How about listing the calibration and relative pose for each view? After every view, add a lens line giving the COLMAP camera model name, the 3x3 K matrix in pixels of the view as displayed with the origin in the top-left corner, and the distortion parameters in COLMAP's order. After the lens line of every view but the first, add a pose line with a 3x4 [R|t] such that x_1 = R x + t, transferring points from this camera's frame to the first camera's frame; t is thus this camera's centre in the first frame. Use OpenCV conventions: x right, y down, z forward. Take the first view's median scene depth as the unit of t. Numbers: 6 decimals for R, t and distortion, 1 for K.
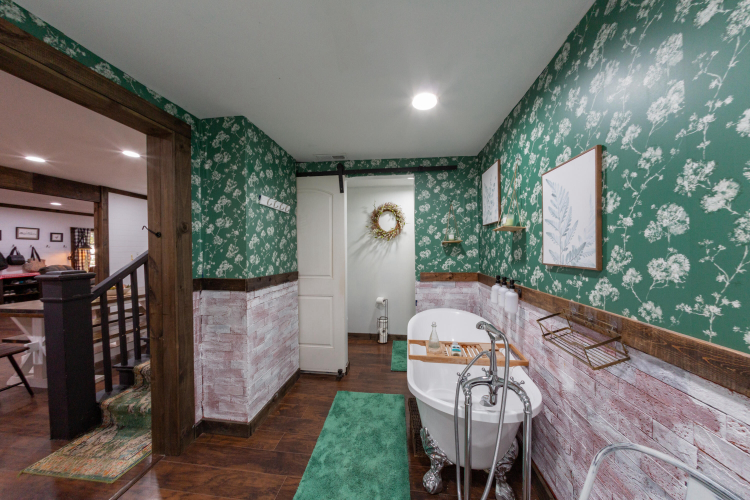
lens RADIAL K [[253.7, 0, 378.6], [0, 253.7, 250.4], [0, 0, 1]] dist [-0.006608, 0.000642]
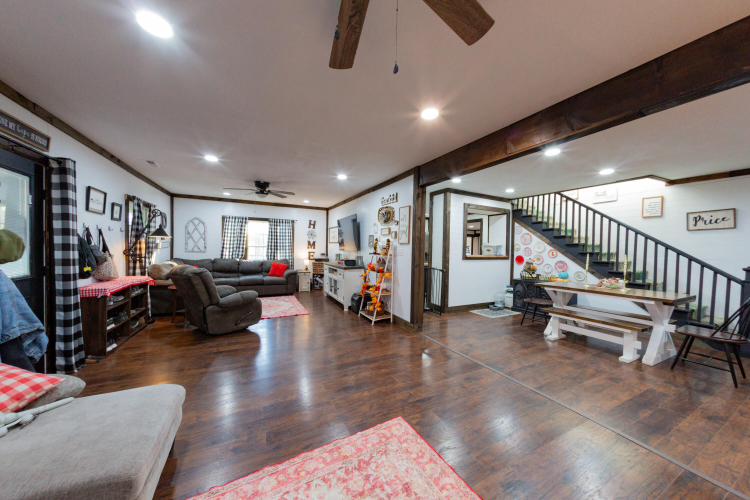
lens RADIAL K [[253.7, 0, 375.2], [0, 253.7, 254.0], [0, 0, 1]] dist [-0.006608, 0.000642]
pose [[0.828154, 0.014640, 0.560310, -1.194219], [-0.027156, 0.999533, 0.014021, 0.013160], [-0.559843, -0.026827, 0.828165, 0.281971]]
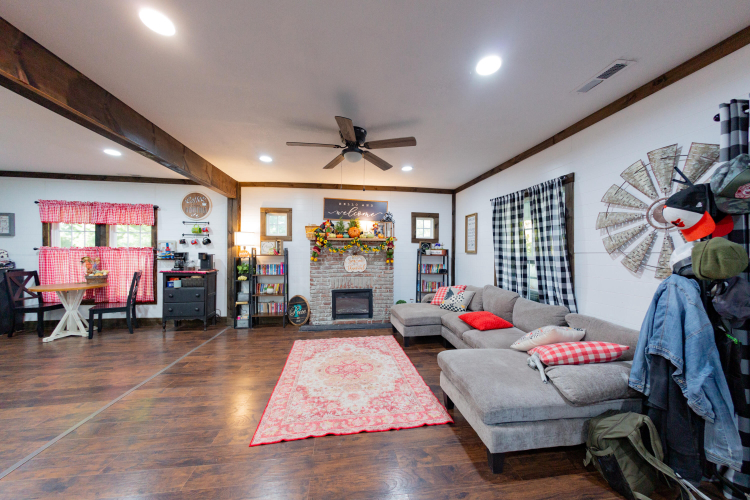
lens RADIAL K [[253.7, 0, 375.3], [0, 253.7, 253.6], [0, 0, 1]] dist [-0.006608, 0.000642]
pose [[-0.965330, 0.005024, -0.260985, -1.060115], [0.004122, 0.999983, 0.004003, 0.013306], [0.261001, 0.002788, -0.965335, 0.770708]]
